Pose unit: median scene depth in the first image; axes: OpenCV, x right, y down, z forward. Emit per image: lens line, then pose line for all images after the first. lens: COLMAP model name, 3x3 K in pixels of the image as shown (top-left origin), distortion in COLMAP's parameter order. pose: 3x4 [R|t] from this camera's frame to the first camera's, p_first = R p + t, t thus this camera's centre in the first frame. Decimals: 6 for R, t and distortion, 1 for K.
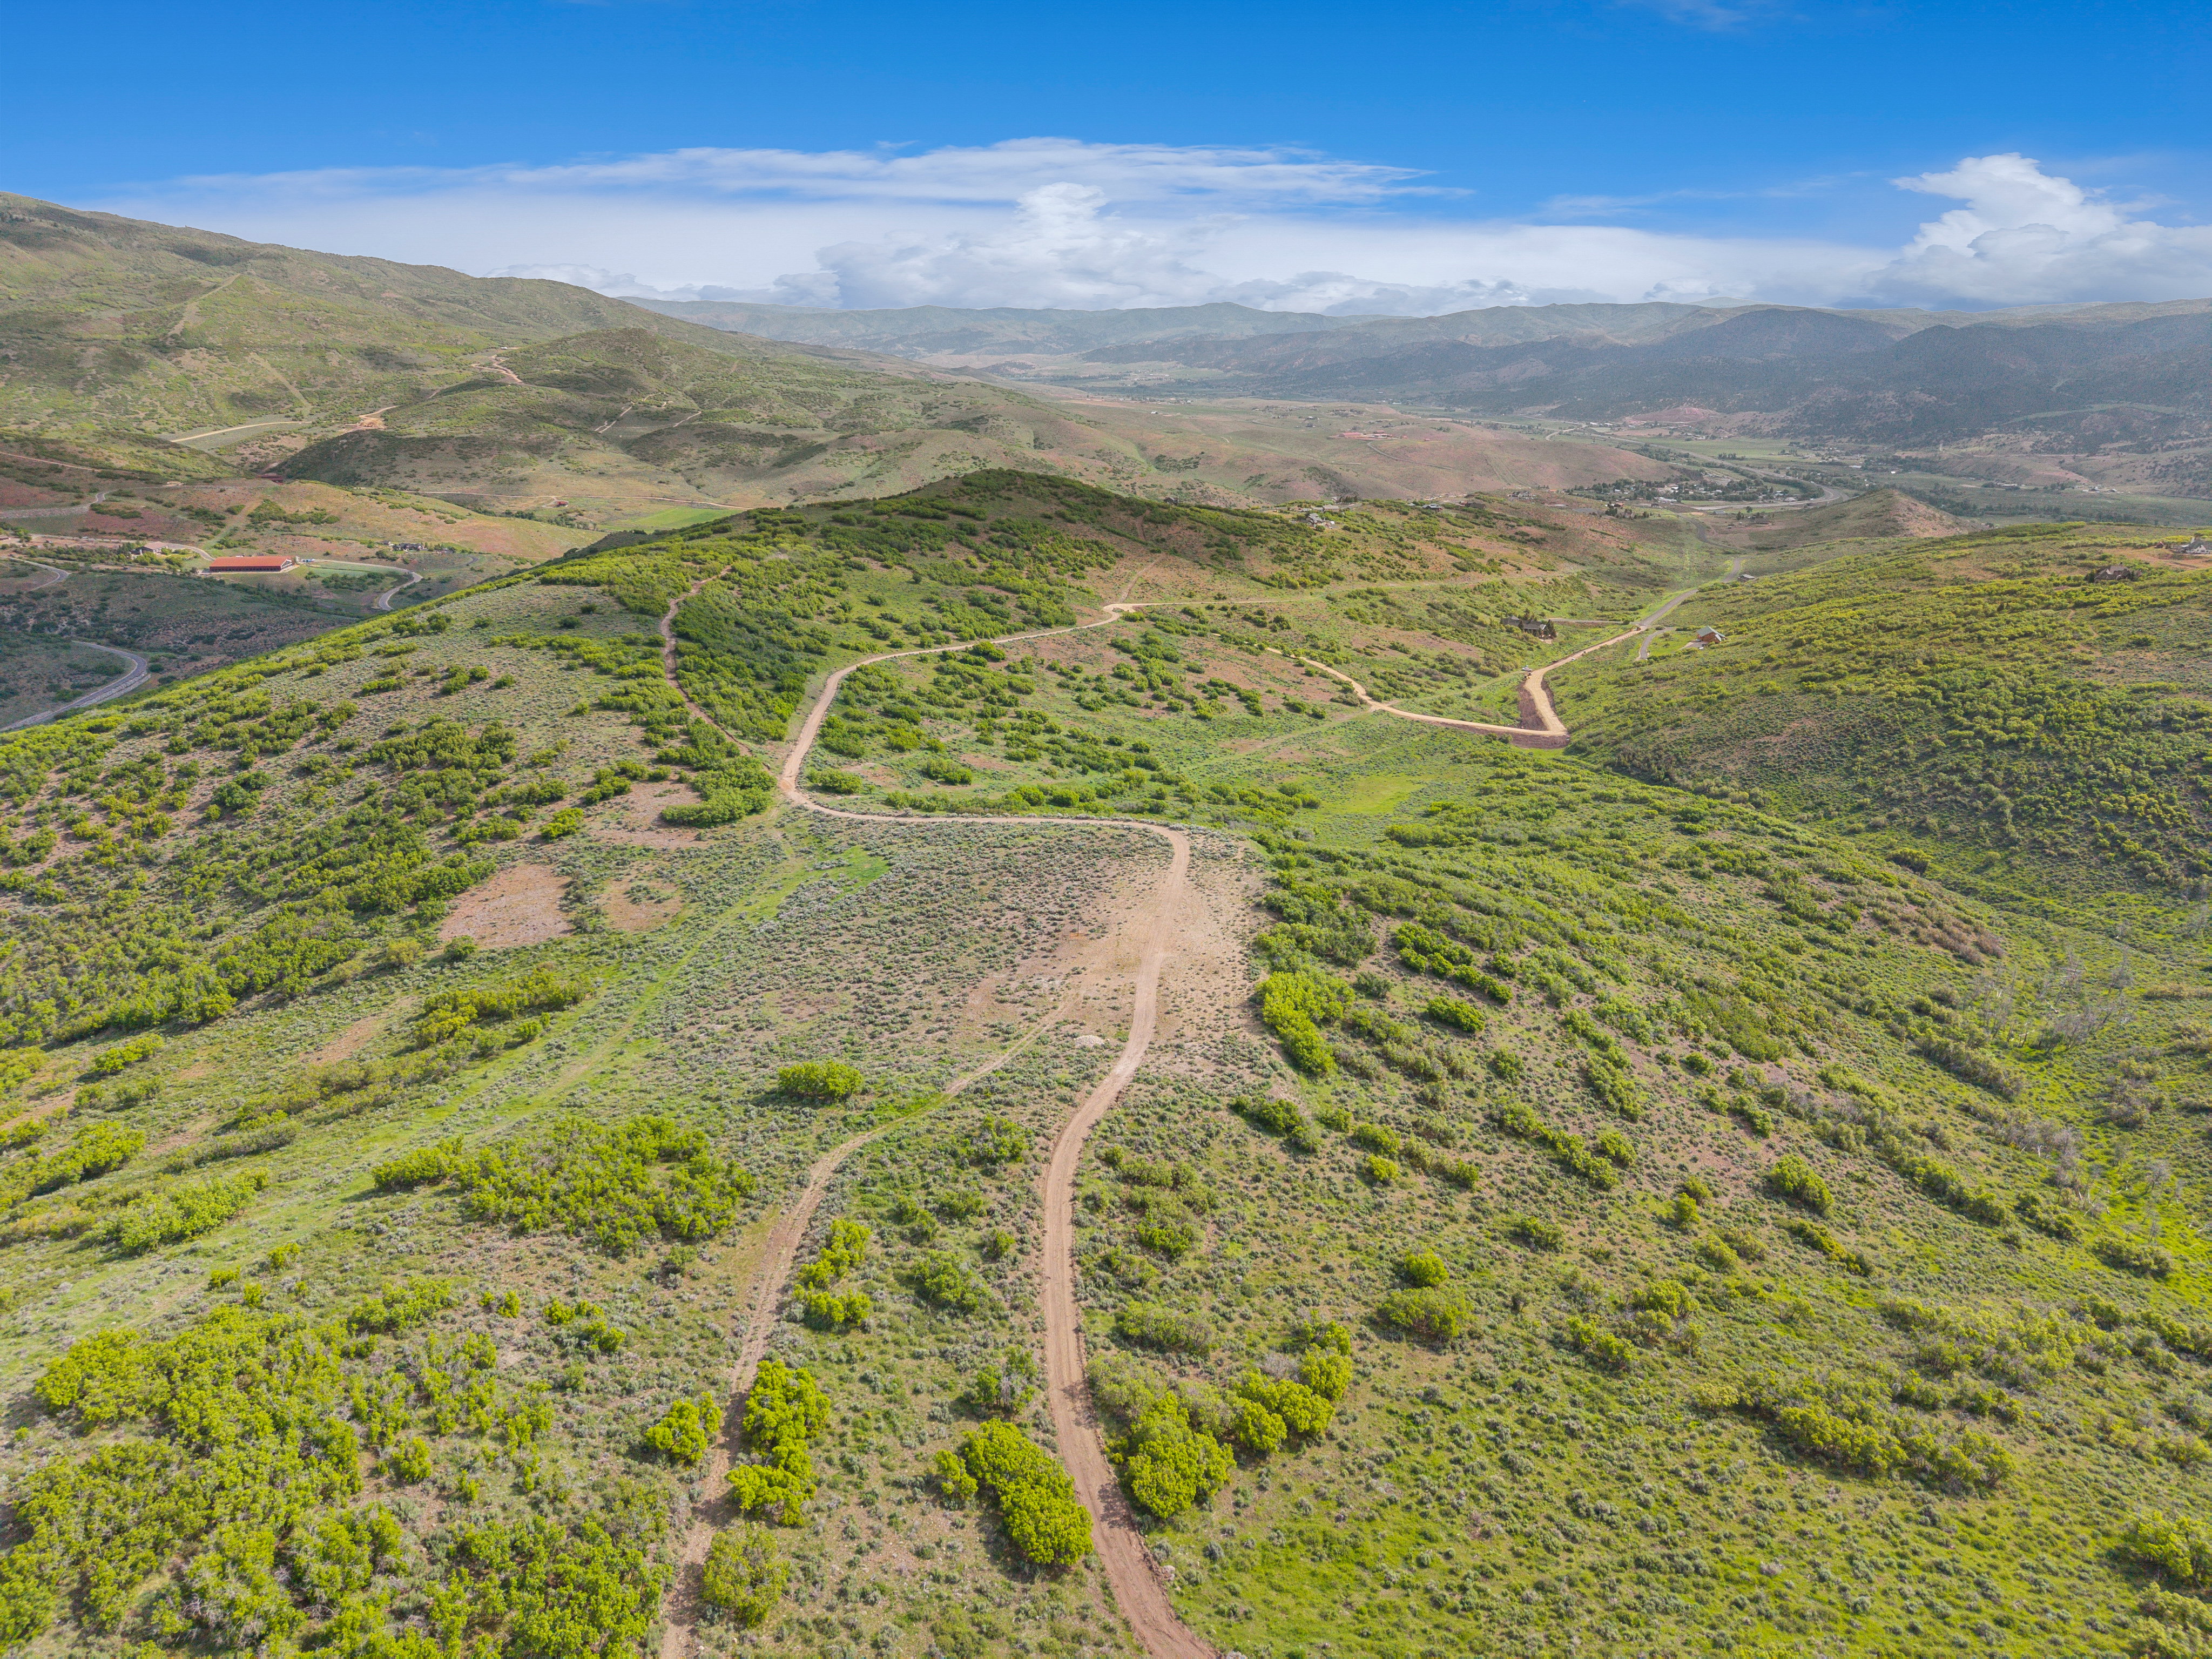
lens RADIAL K [[1519.4, 0, 1090.1], [0, 1519.4, 838.2], [0, 0, 1]] dist [0.084323, -0.105811]
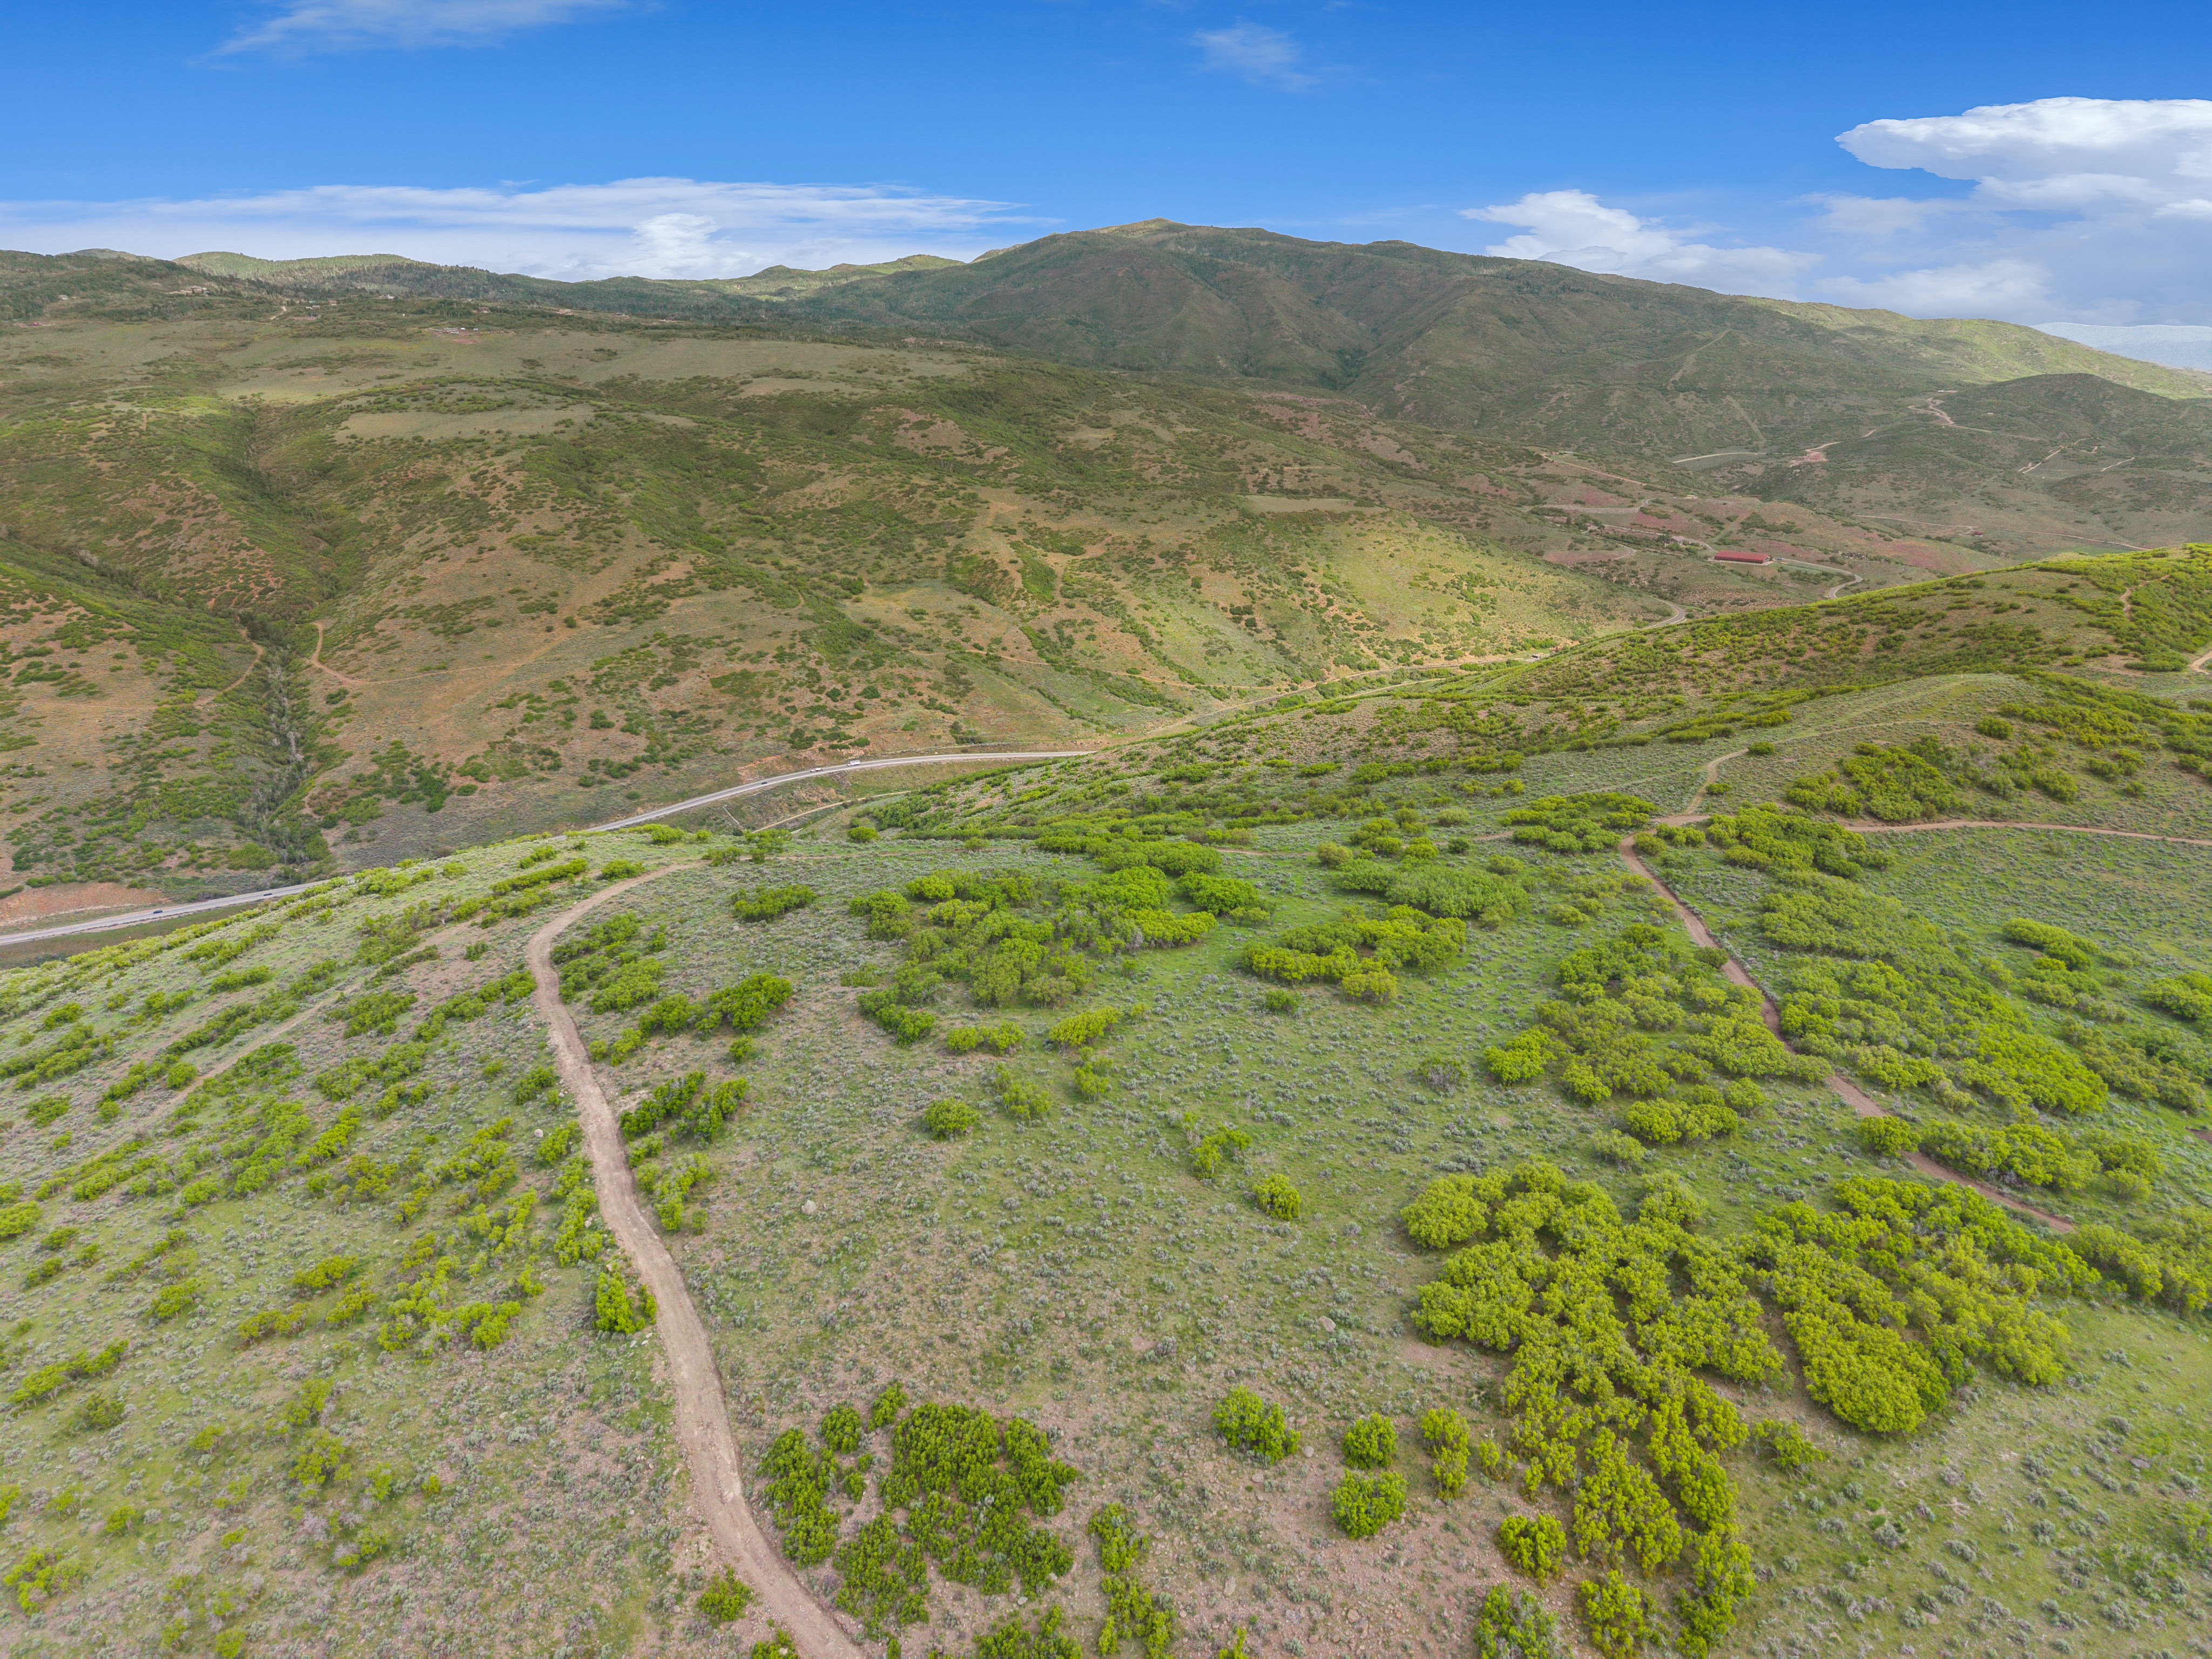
lens RADIAL K [[1519.4, 0, 1090.1], [0, 1519.4, 838.2], [0, 0, 1]] dist [0.084323, -0.105811]
pose [[0.688877, 0.221810, -0.690107, 0.191337], [-0.232378, 0.969363, 0.079603, 0.275603], [0.686621, 0.105529, 0.719316, -1.094233]]
